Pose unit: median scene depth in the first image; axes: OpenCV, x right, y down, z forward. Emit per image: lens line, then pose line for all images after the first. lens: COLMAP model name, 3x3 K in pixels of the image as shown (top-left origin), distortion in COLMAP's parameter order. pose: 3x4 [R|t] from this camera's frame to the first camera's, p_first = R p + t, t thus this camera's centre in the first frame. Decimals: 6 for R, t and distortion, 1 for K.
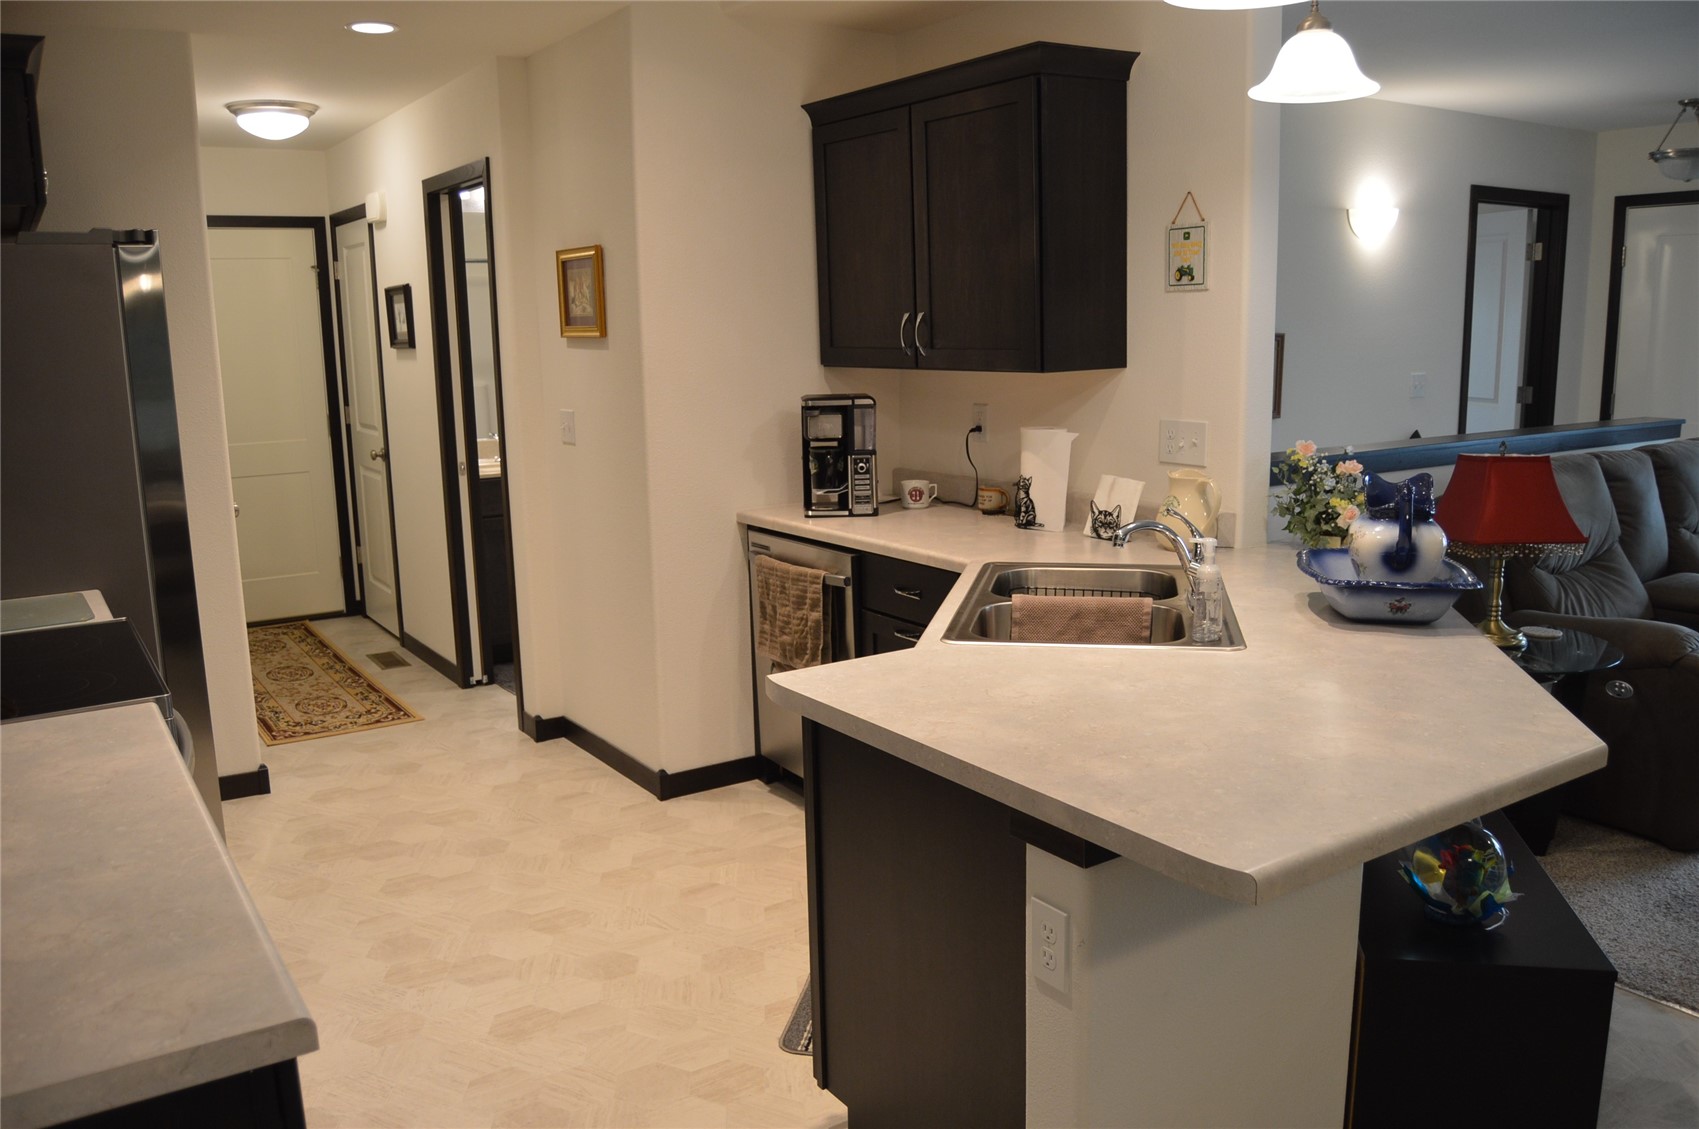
lens RADIAL K [[1335.6, 0, 842.0], [0, 1335.6, 579.9], [0, 0, 1]] dist [-0.070029, 0.016331]
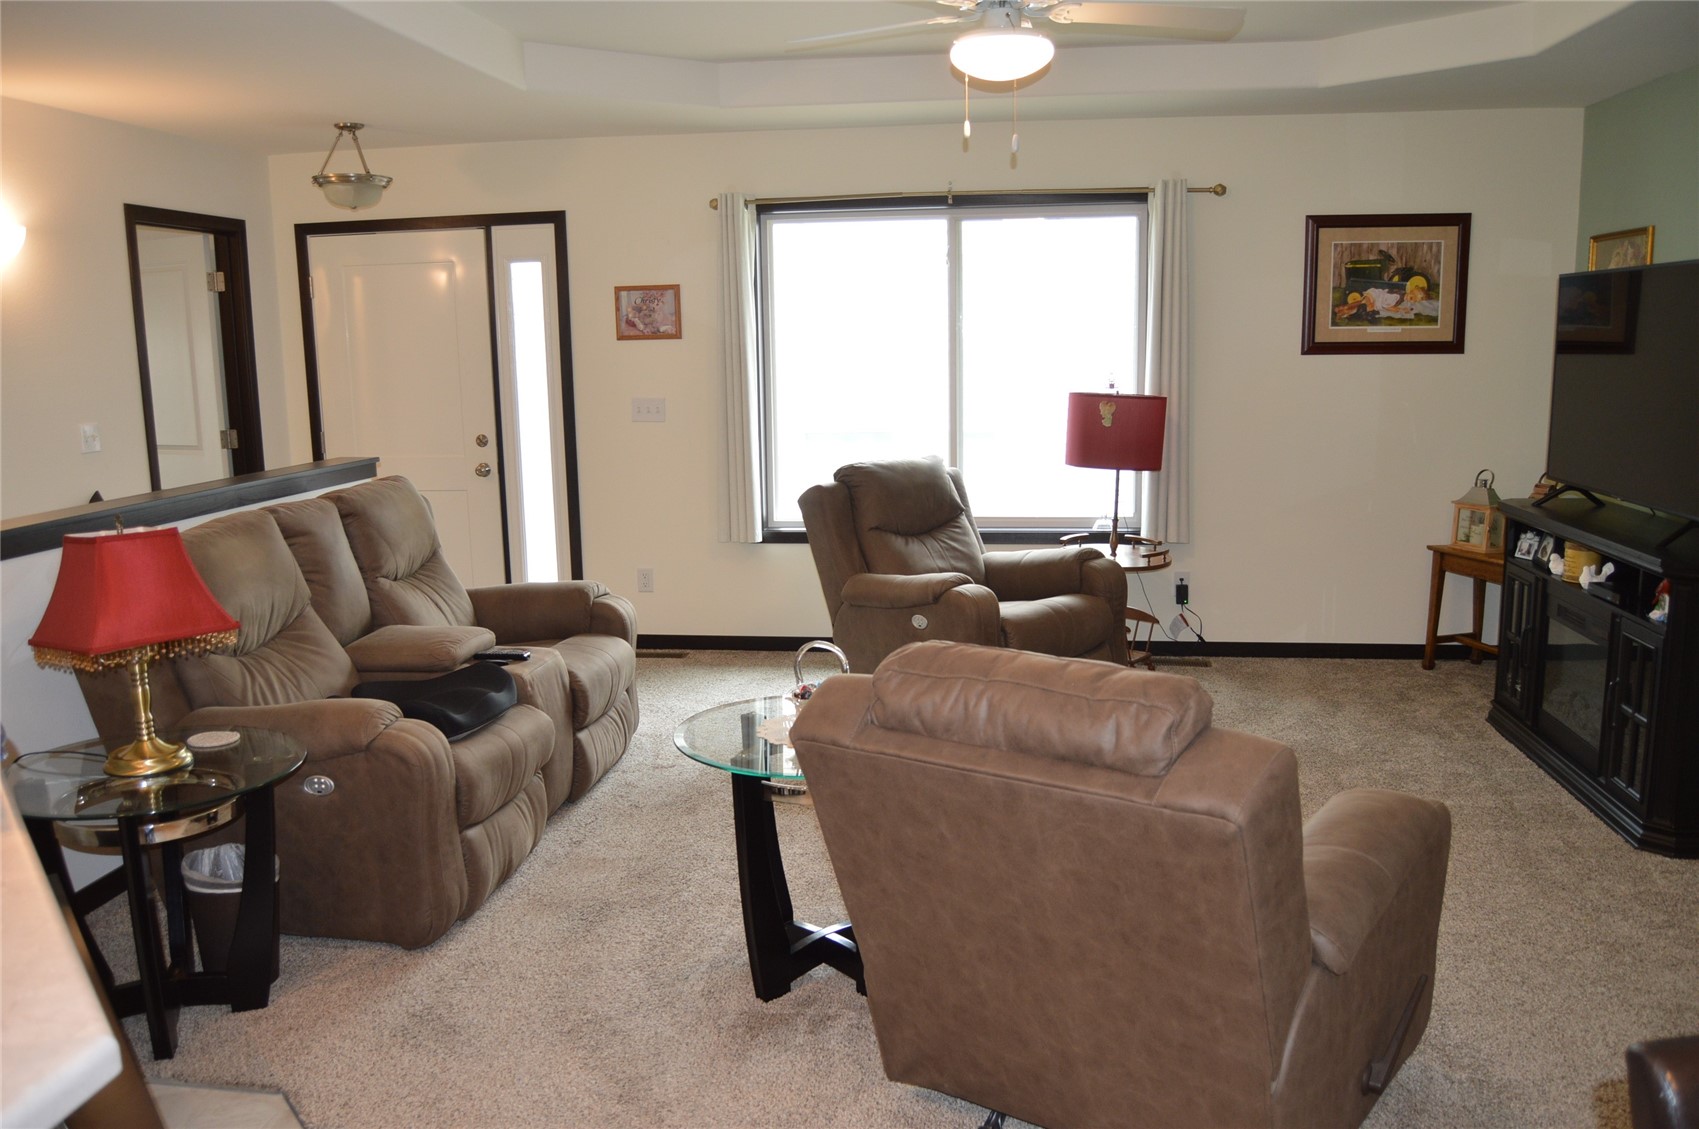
lens RADIAL K [[1335.6, 0, 850.8], [0, 1335.6, 571.4], [0, 0, 1]] dist [-0.070029, 0.016331]
pose [[0.653048, -0.127880, 0.746441, 0.154295], [0.153744, 0.987502, 0.034670, -0.023799], [-0.741546, 0.092120, 0.664547, 0.122394]]
